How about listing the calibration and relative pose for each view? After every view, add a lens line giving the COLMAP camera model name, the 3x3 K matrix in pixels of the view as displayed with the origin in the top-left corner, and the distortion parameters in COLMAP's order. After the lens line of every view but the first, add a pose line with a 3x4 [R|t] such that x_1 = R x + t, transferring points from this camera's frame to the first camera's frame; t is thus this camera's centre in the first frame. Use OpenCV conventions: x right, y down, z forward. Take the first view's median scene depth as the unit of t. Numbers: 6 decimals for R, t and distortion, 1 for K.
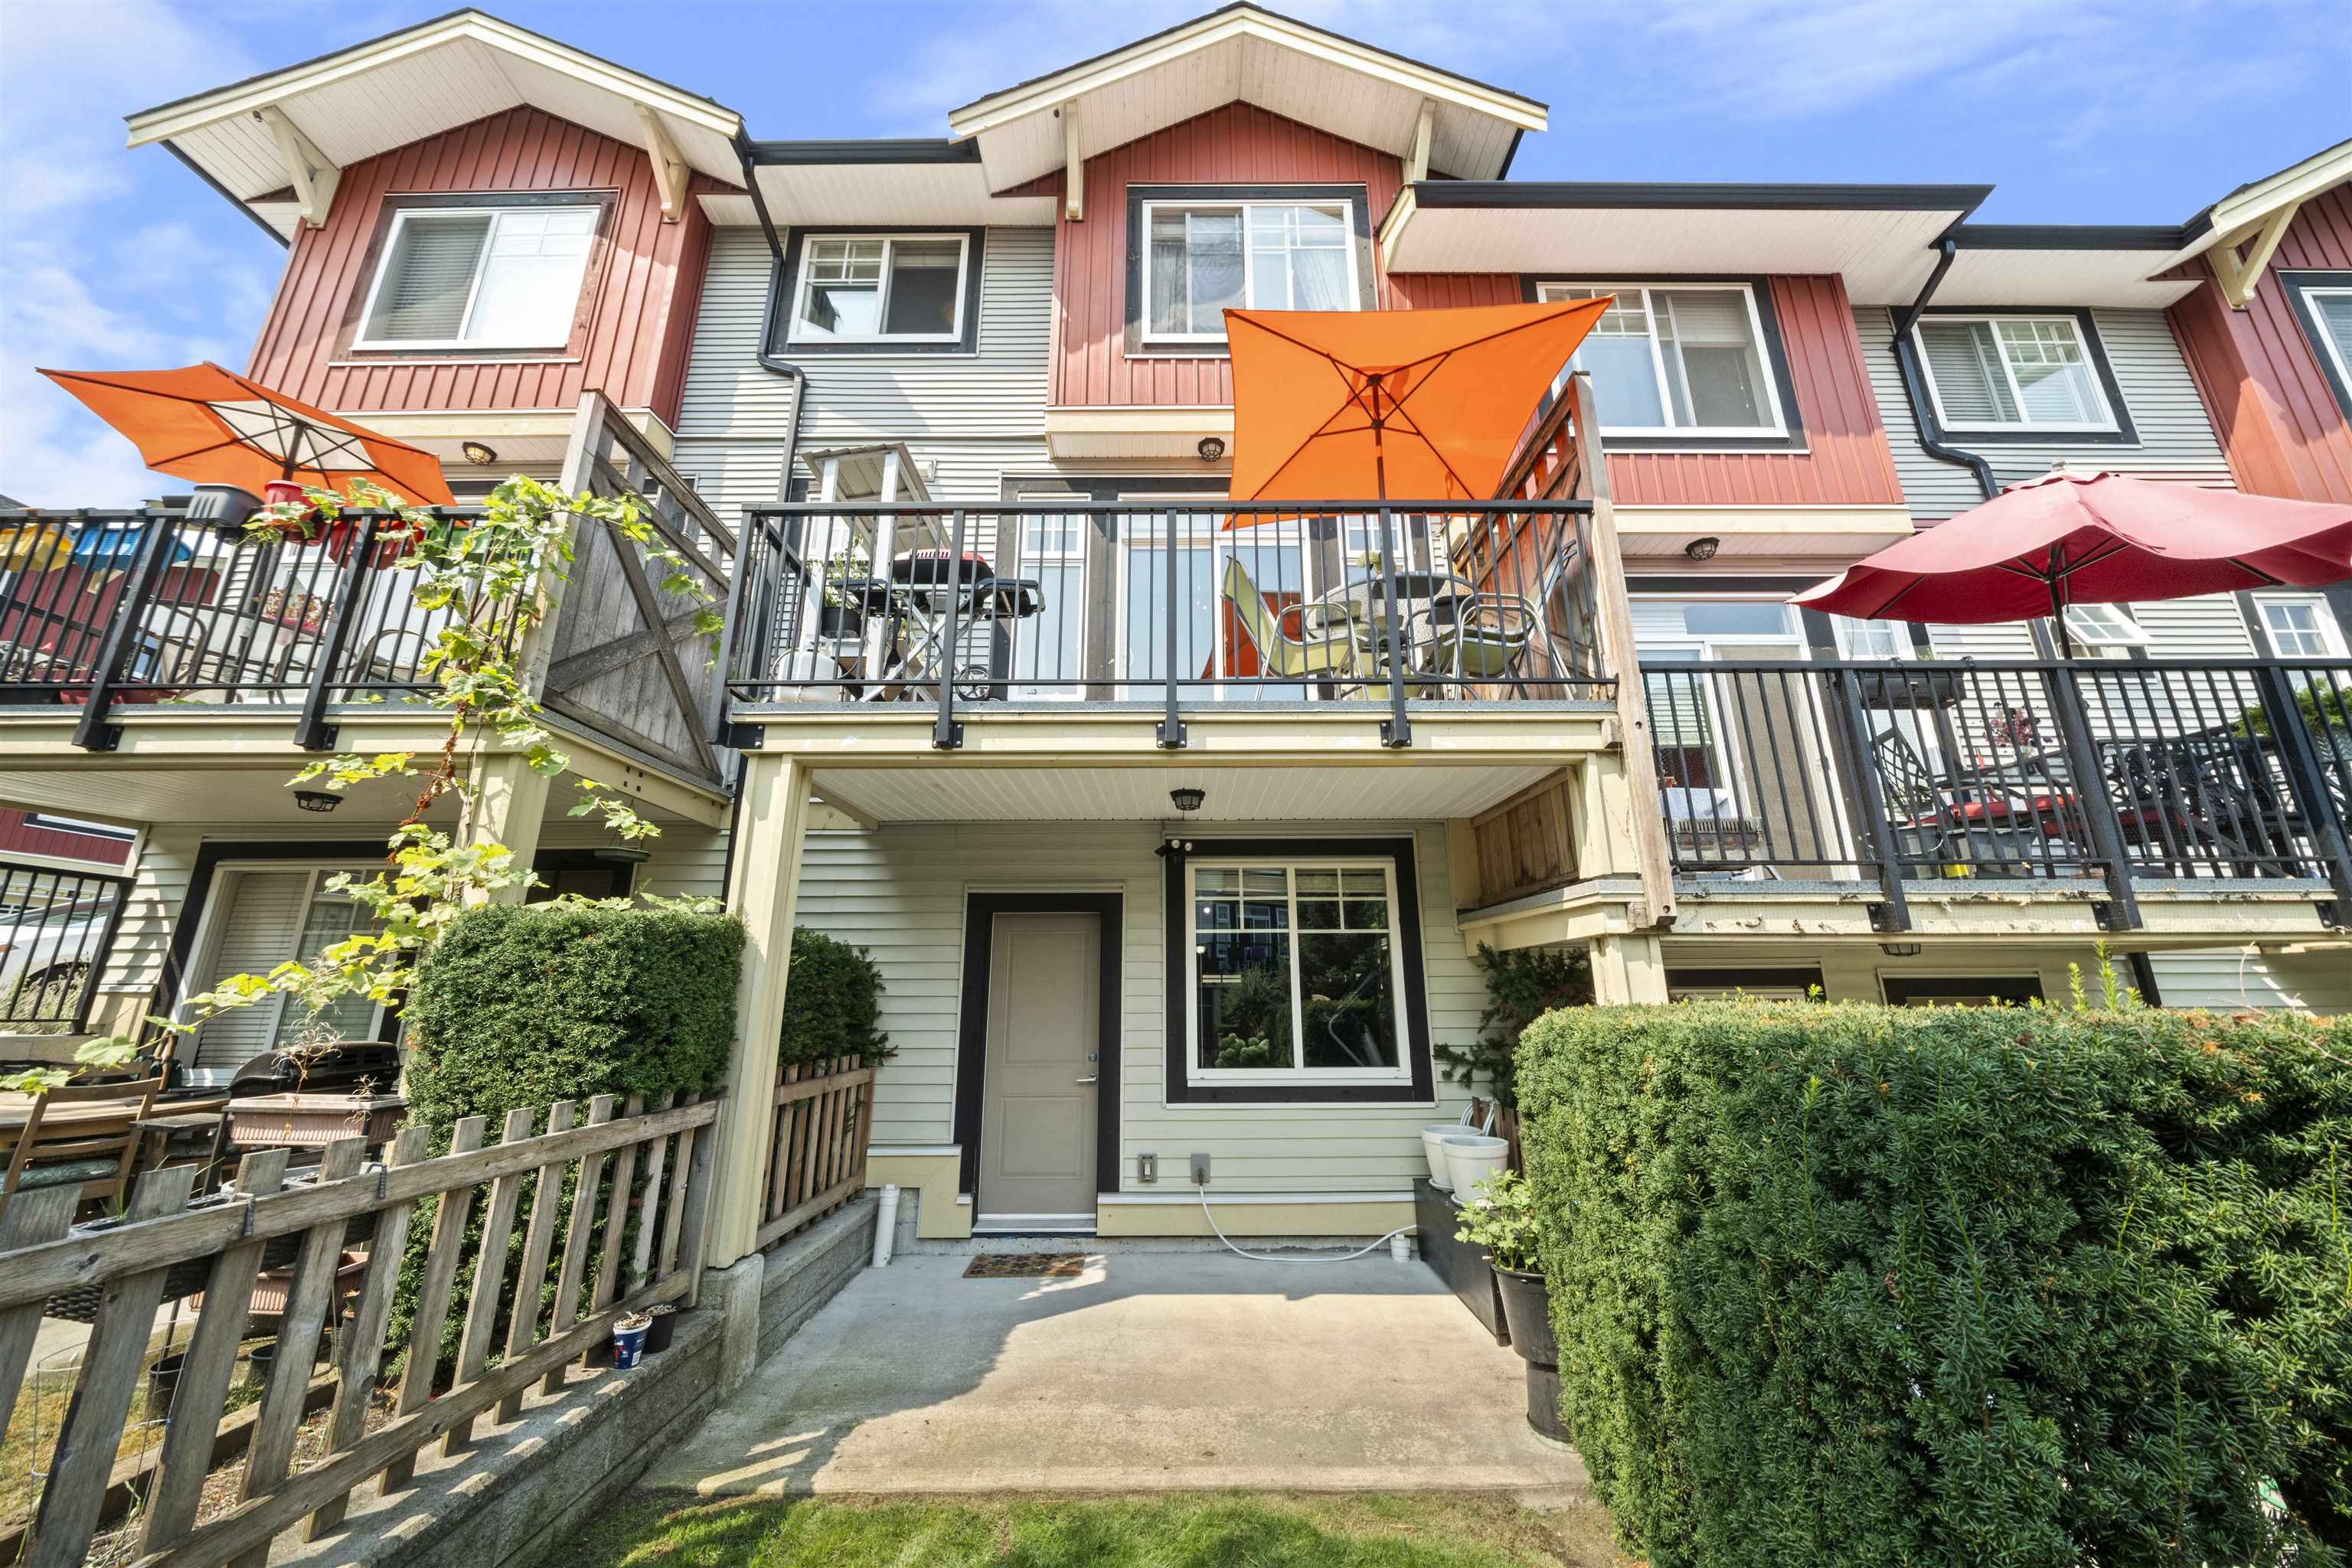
lens RADIAL K [[804.7, 0, 1153.0], [0, 804.7, 785.6], [0, 0, 1]] dist [-0.006009, -0.000389]
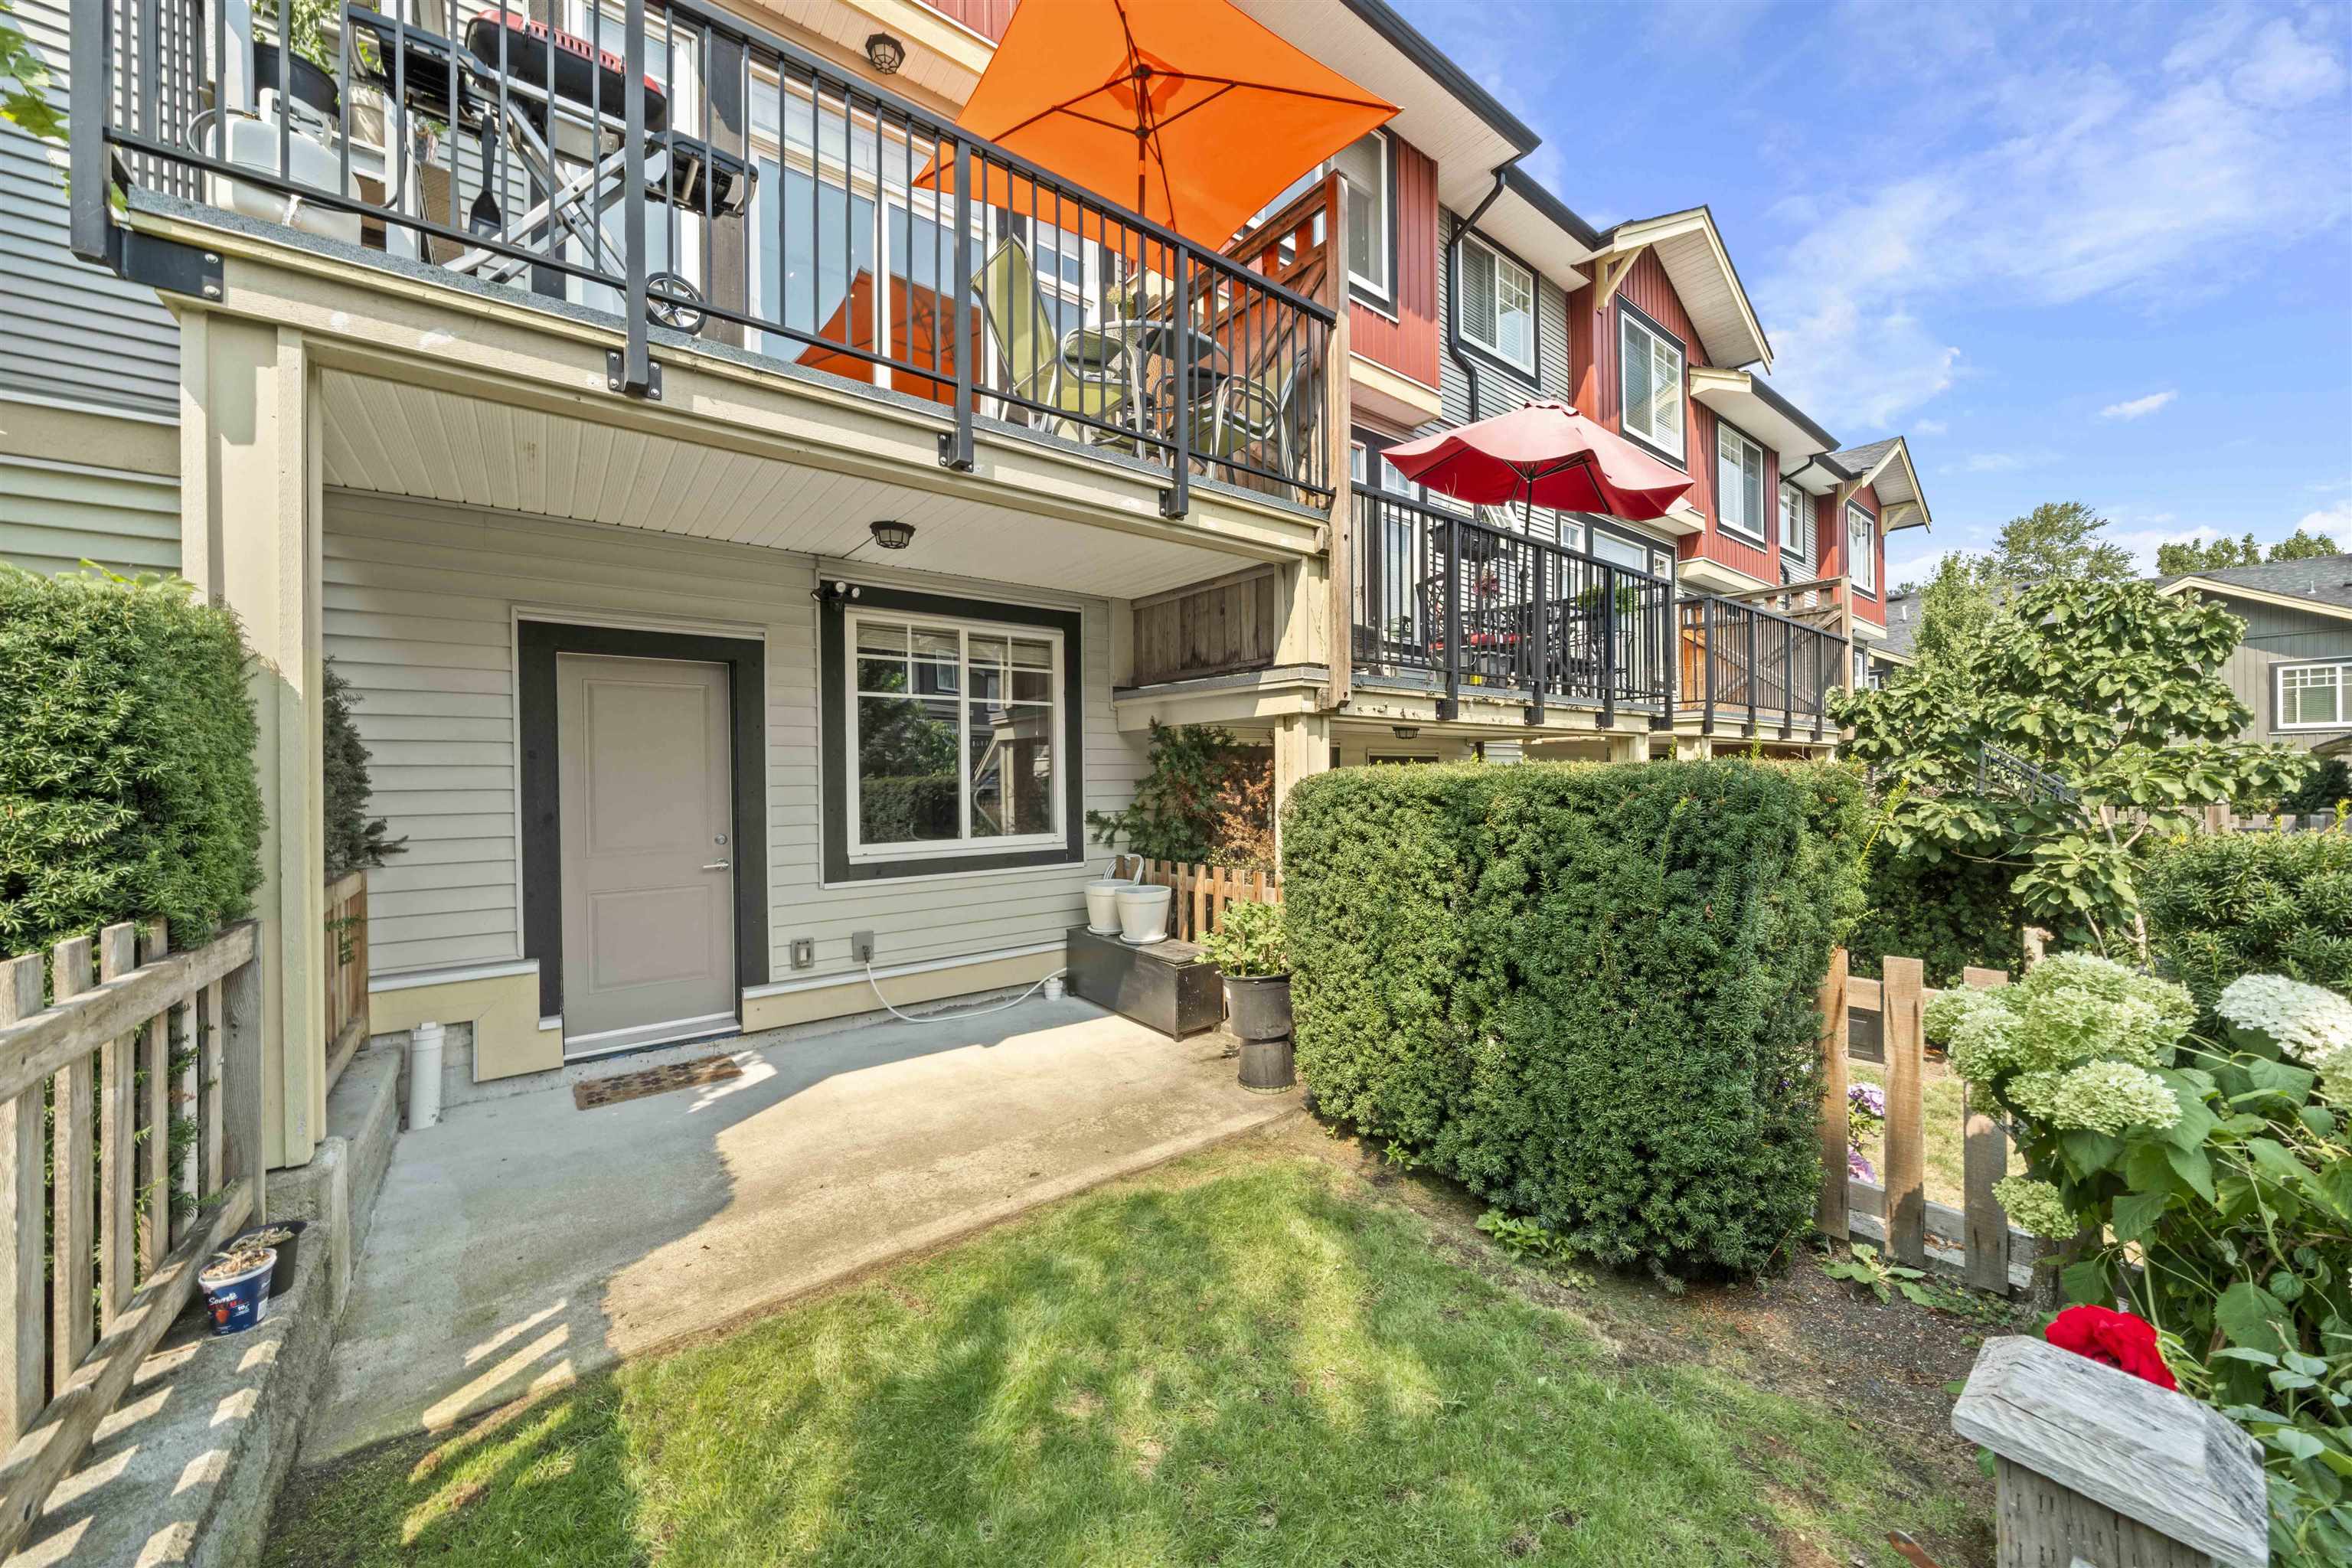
lens RADIAL K [[841.3, 0, 1188.0], [0, 841.3, 786.4], [0, 0, 1]] dist [-0.005346, 0.000446]
pose [[0.784605, -0.012813, 0.619864, -0.245210], [-0.151319, 0.965594, 0.211495, 0.036169], [-0.601247, -0.259737, 0.755671, 0.089017]]
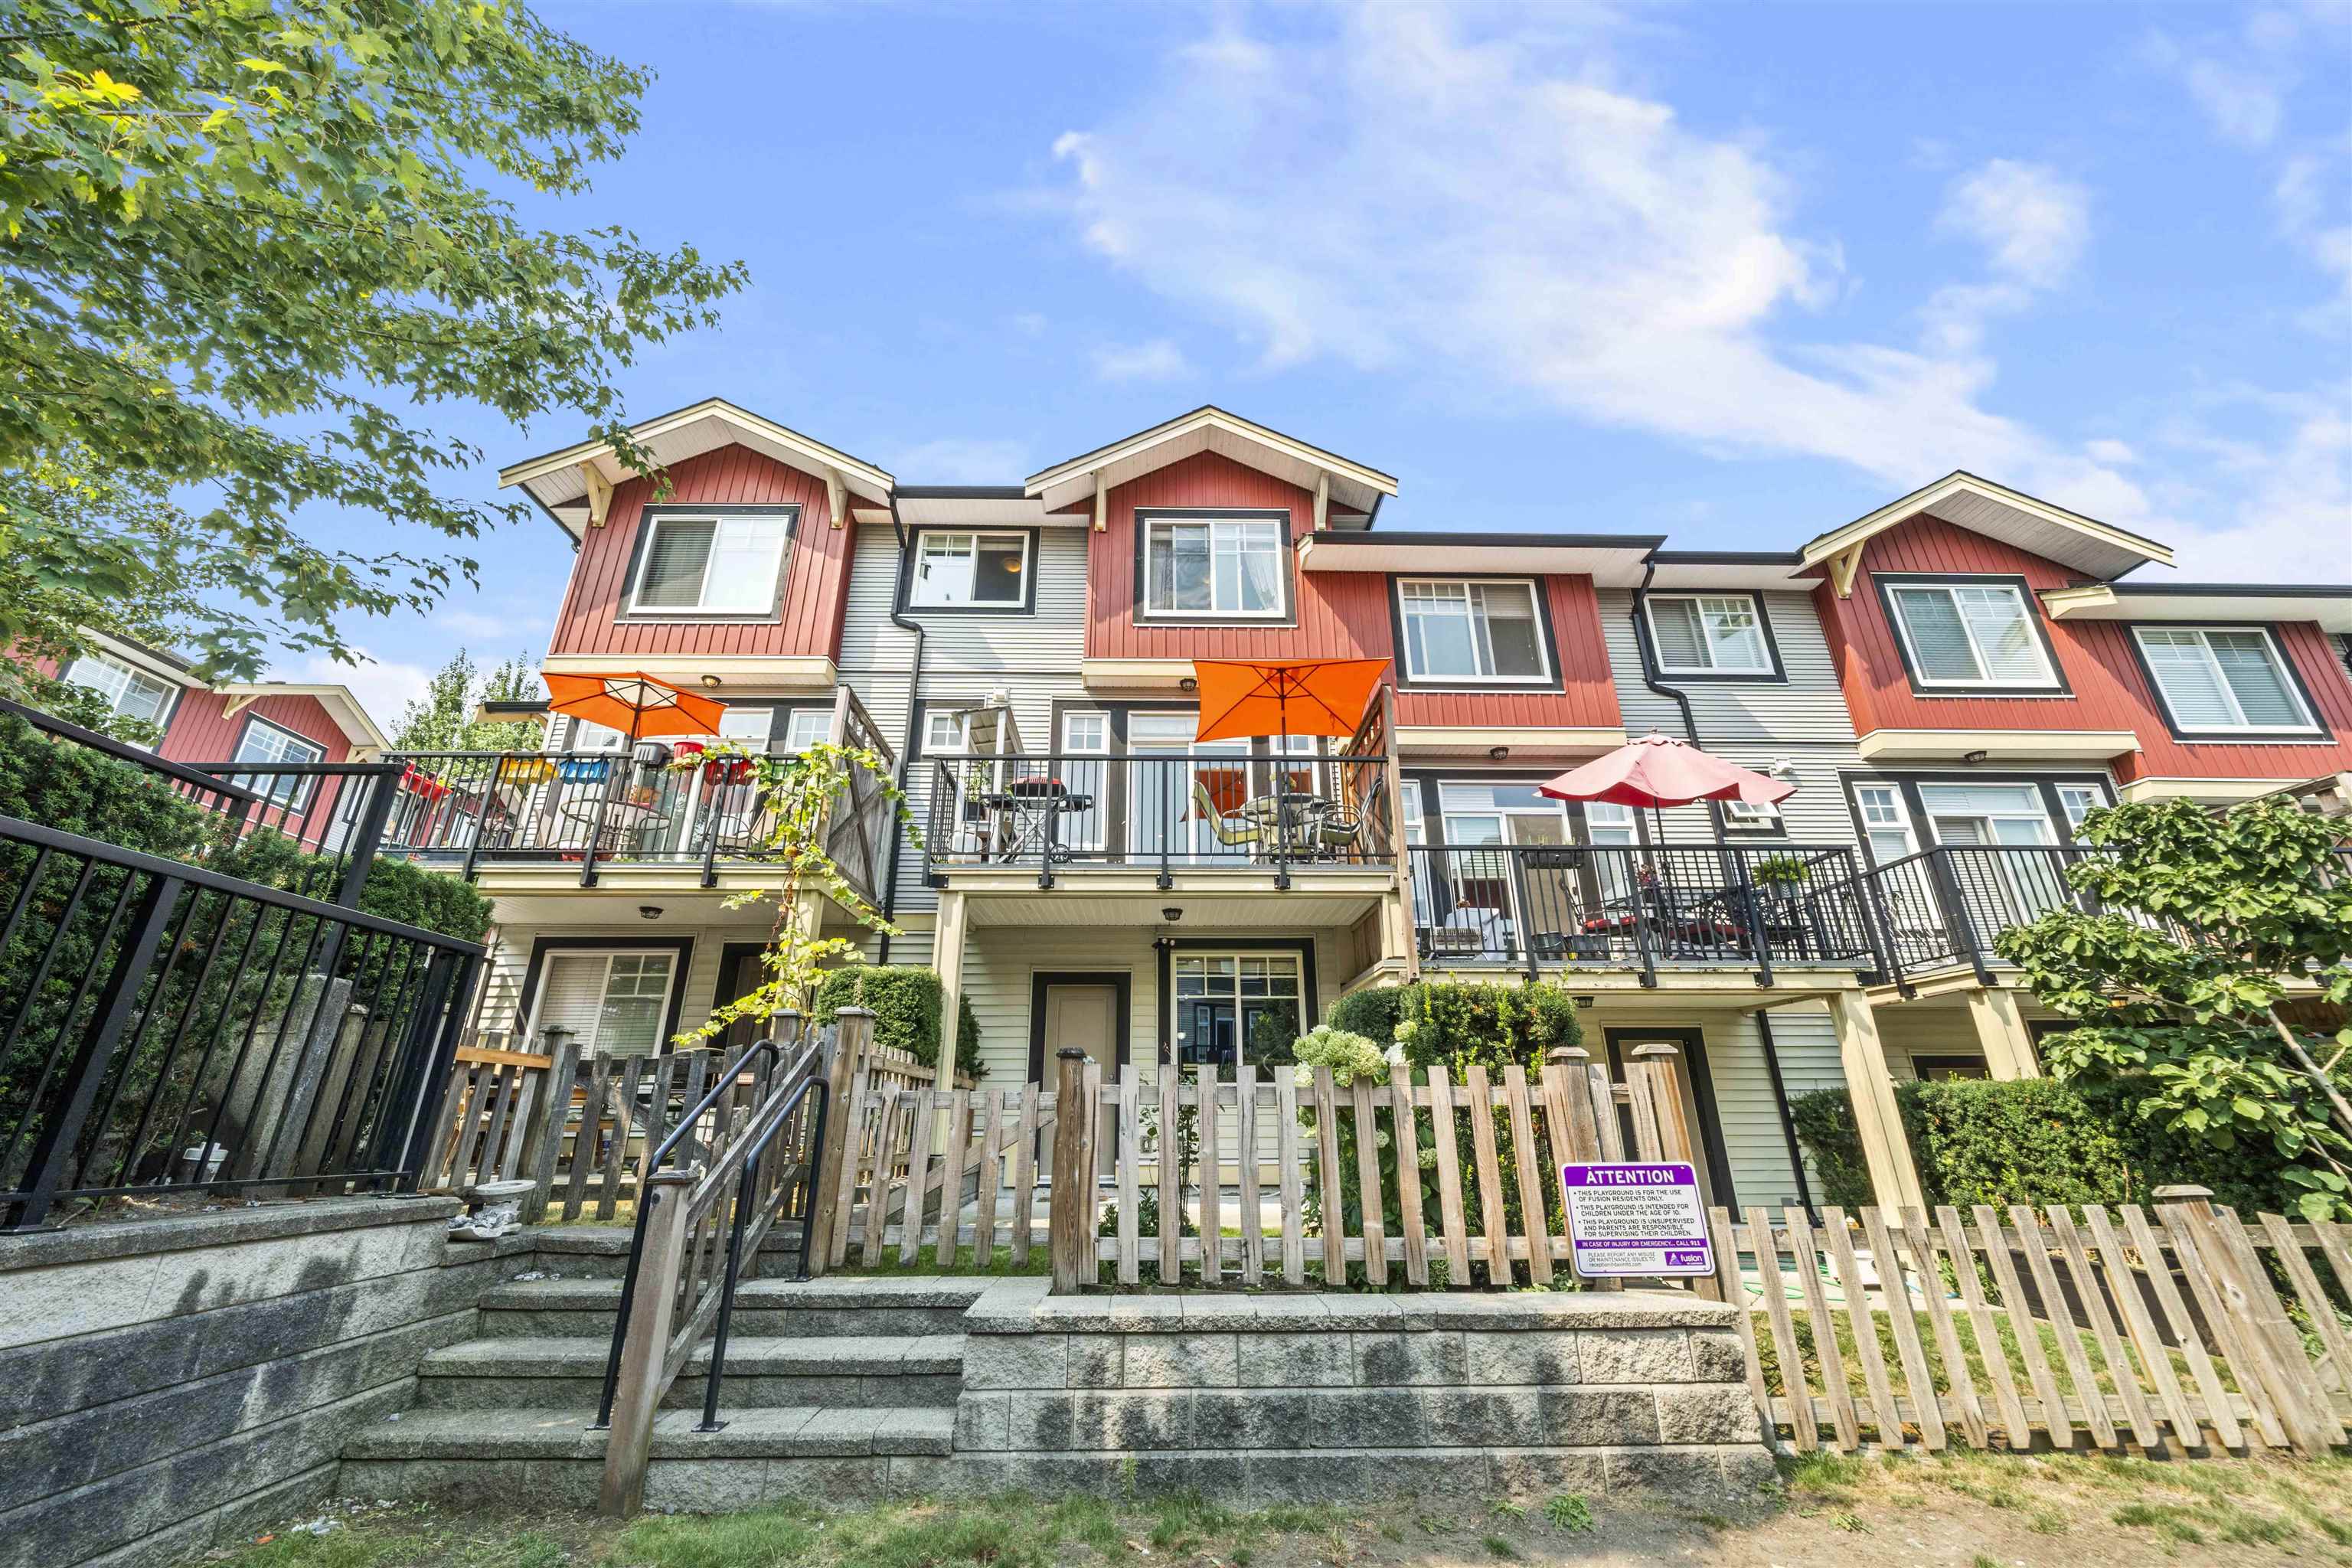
lens RADIAL K [[841.3, 0, 1164.3], [0, 841.3, 797.9], [0, 0, 1]] dist [-0.005346, 0.000446]
pose [[0.999301, 0.010180, 0.035980, -0.037827], [-0.006558, 0.995027, -0.099387, -0.047207], [-0.036813, 0.099082, 0.994398, -0.742355]]
